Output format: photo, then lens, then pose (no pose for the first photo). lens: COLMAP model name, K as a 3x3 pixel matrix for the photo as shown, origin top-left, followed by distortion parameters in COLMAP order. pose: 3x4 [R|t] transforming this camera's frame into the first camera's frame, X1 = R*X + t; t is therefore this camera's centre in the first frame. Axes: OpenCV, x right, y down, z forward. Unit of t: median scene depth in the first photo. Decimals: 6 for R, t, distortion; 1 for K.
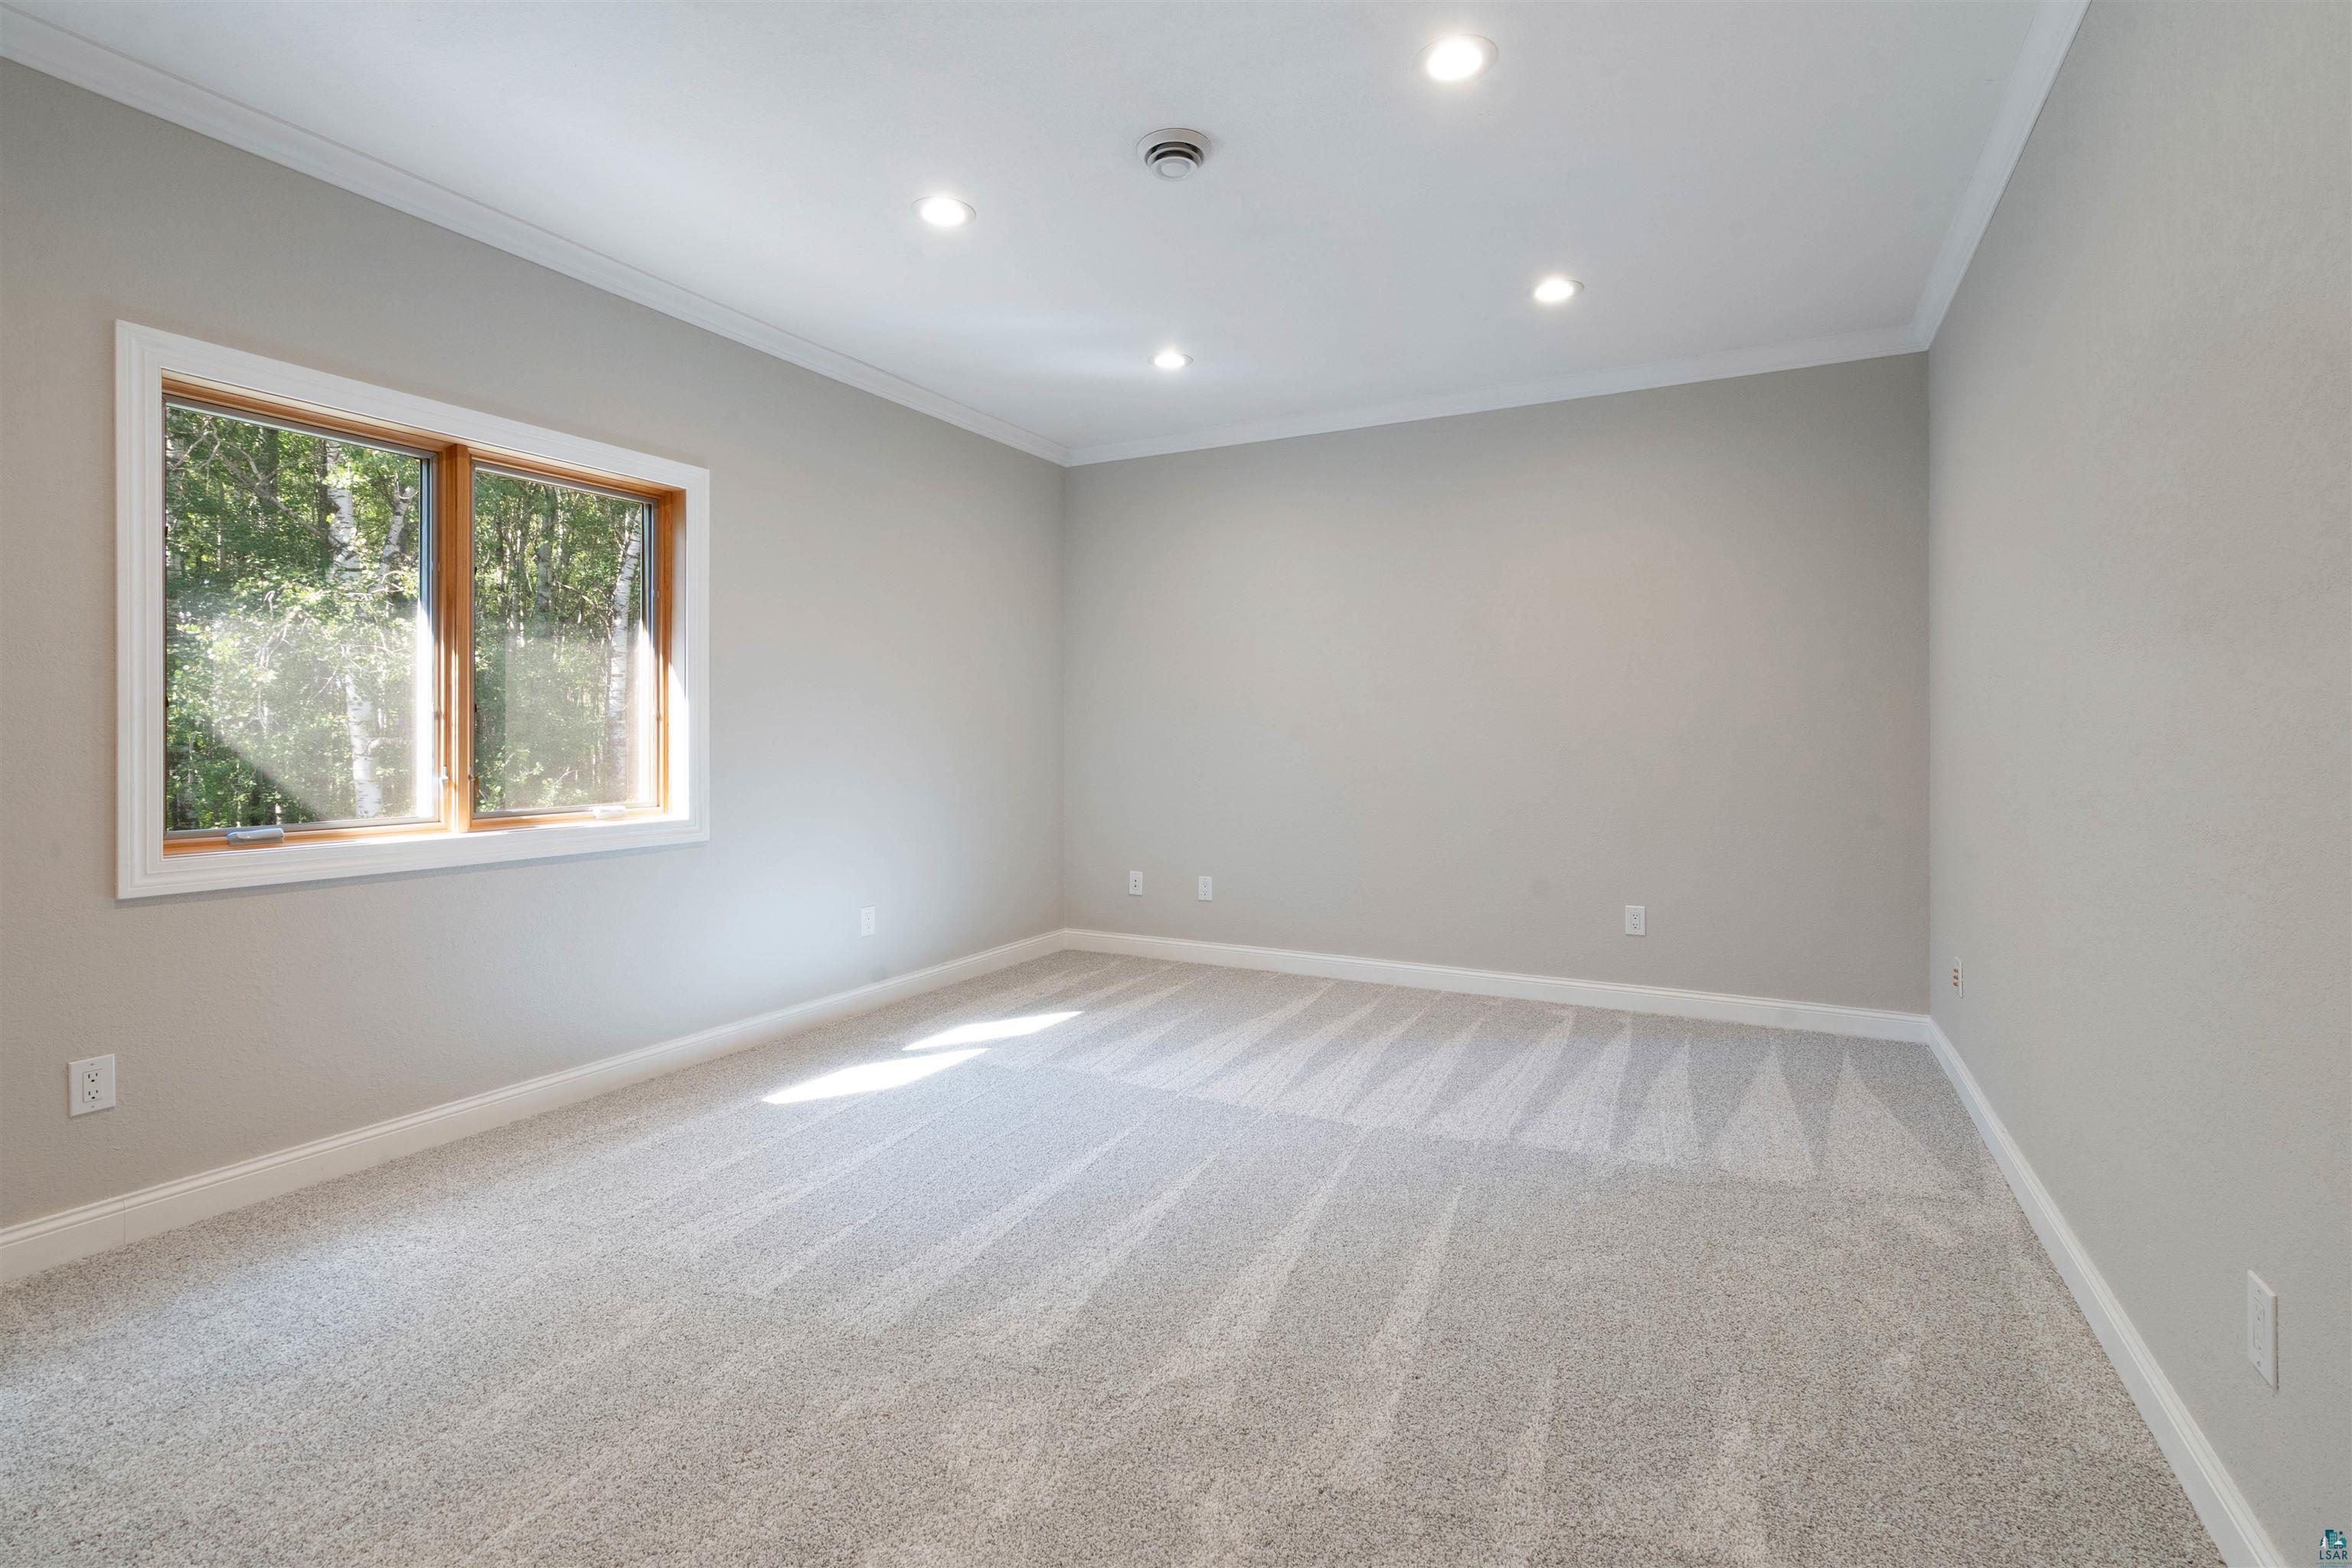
lens RADIAL K [[1076.8, 0, 1191.2], [0, 1076.8, 727.1], [0, 0, 1]] dist [-0.002444, -0.000276]
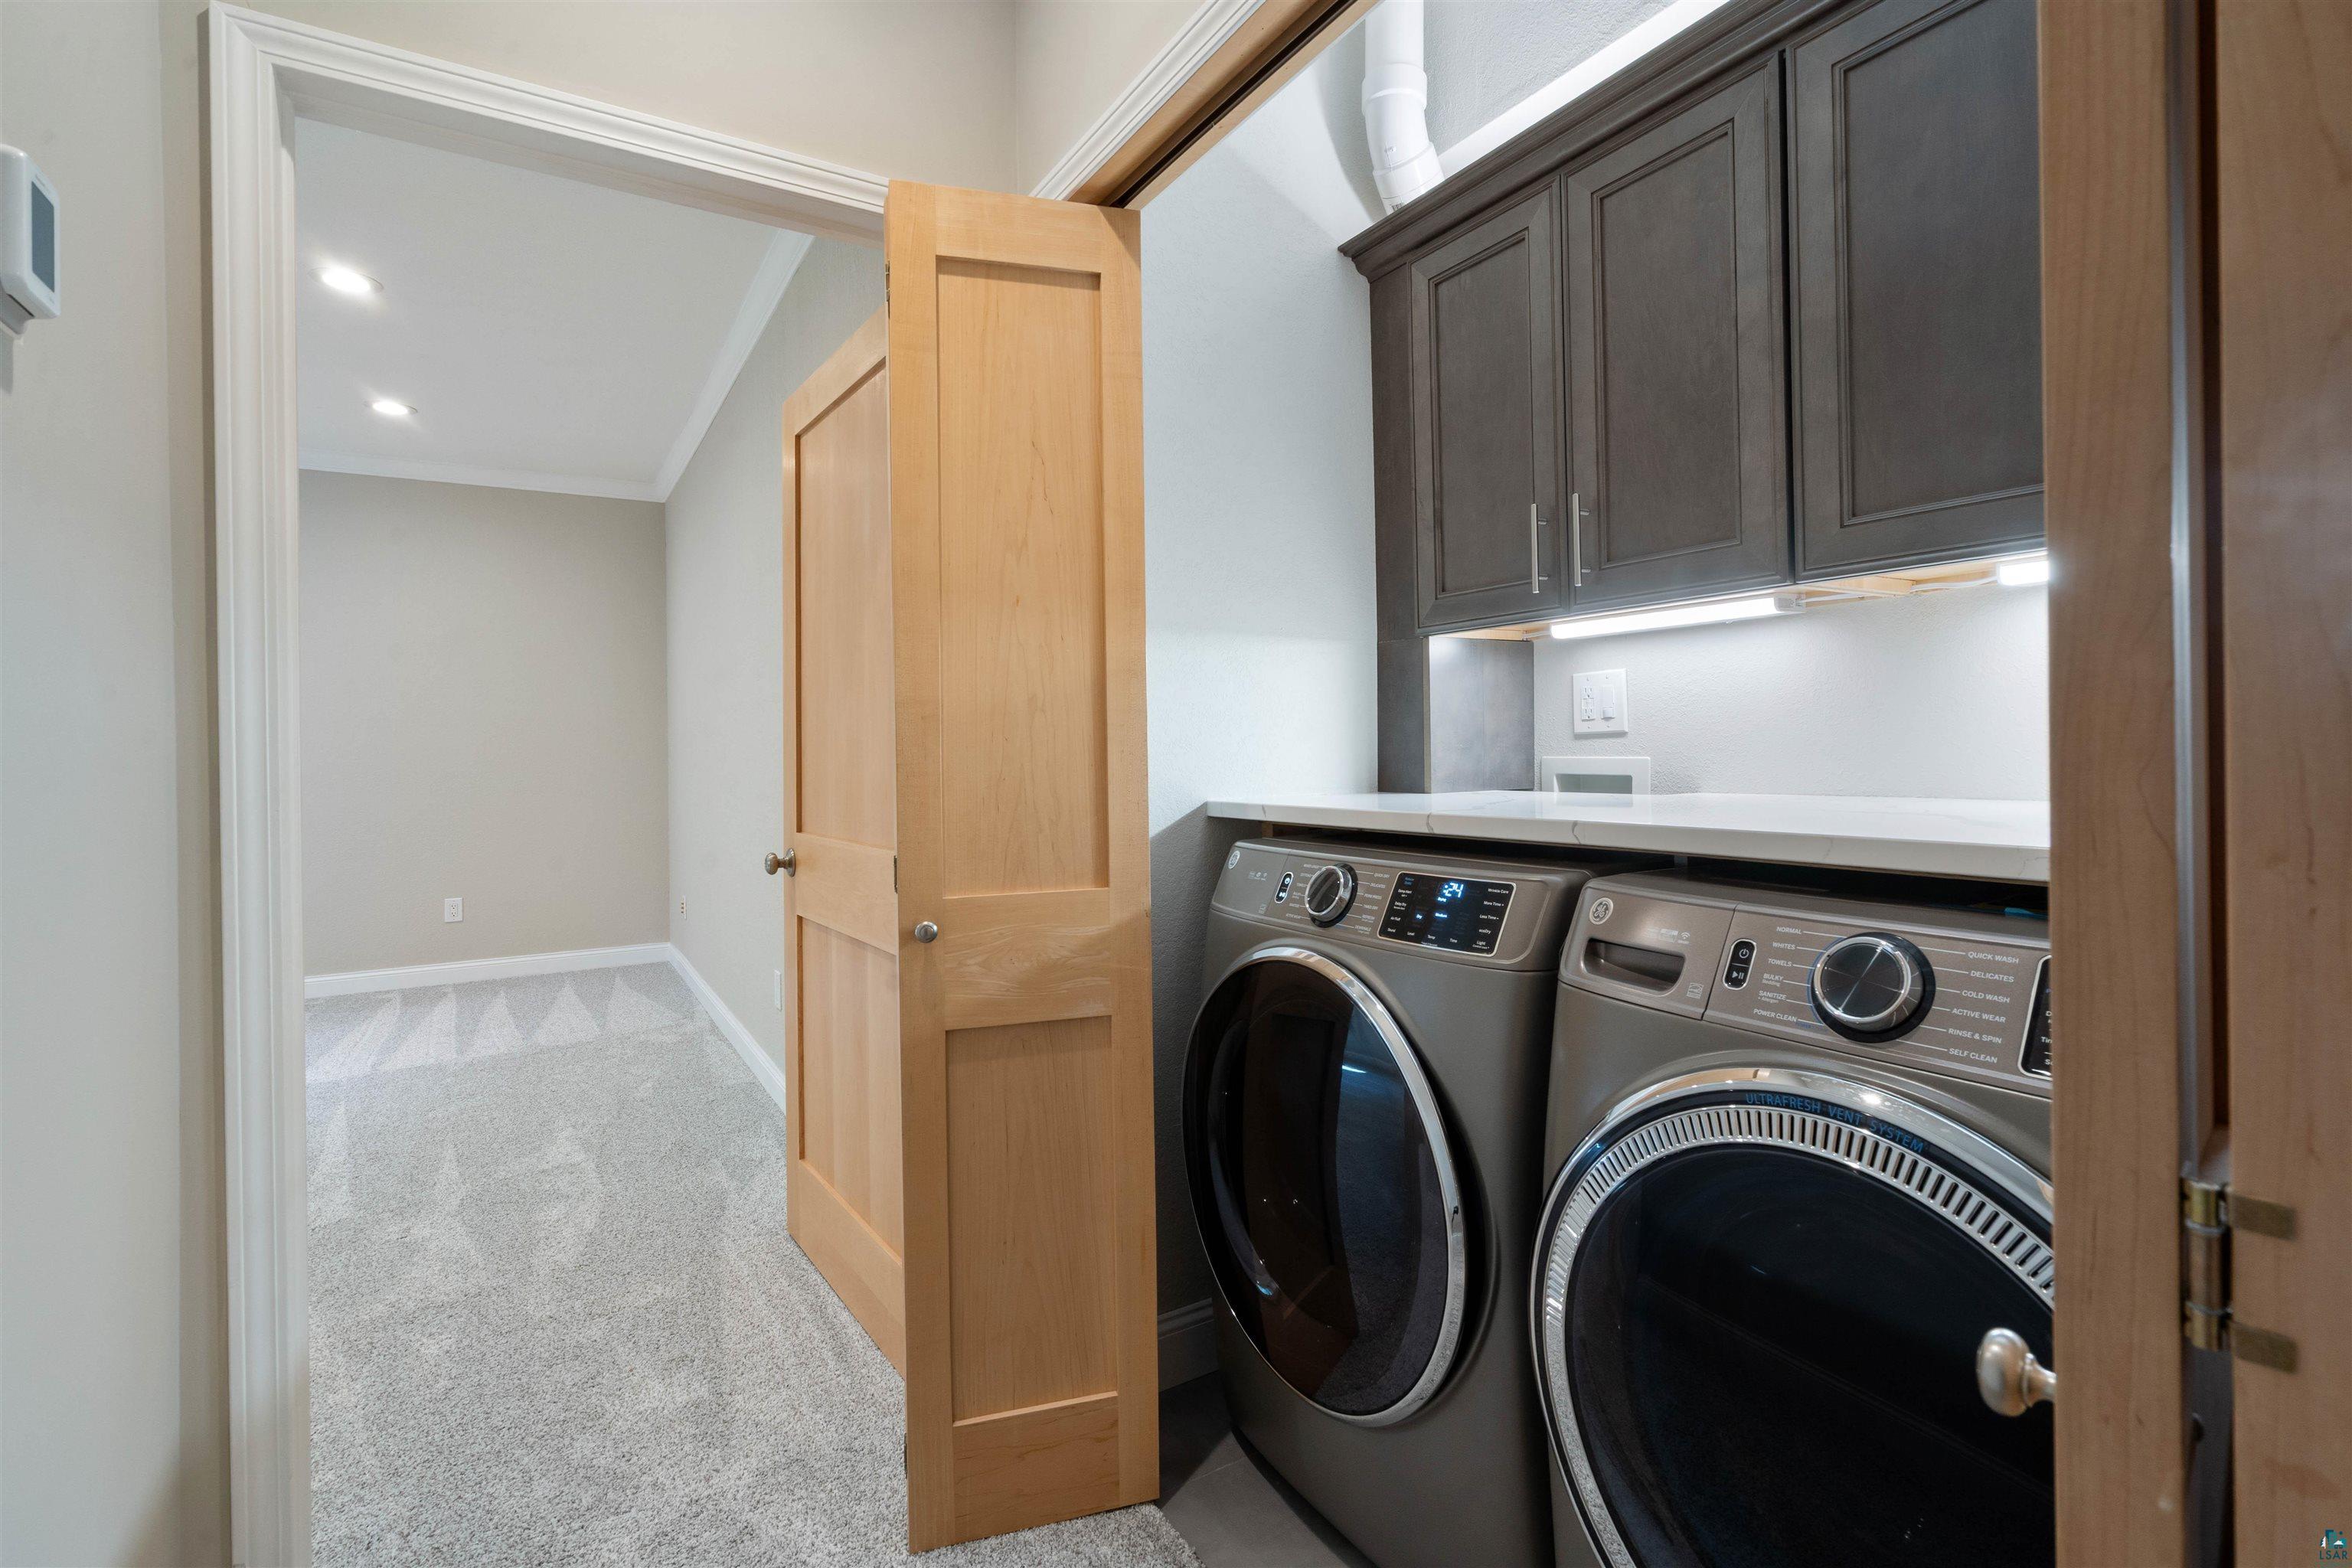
lens RADIAL K [[1076.8, 0, 1181.2], [0, 1076.8, 744.0], [0, 0, 1]] dist [-0.002444, -0.000276]
pose [[0.511952, -0.004646, 0.859002, -0.319610], [0.008752, 0.999962, 0.000192, -0.007906], [-0.858970, 0.007420, 0.511973, -0.515877]]
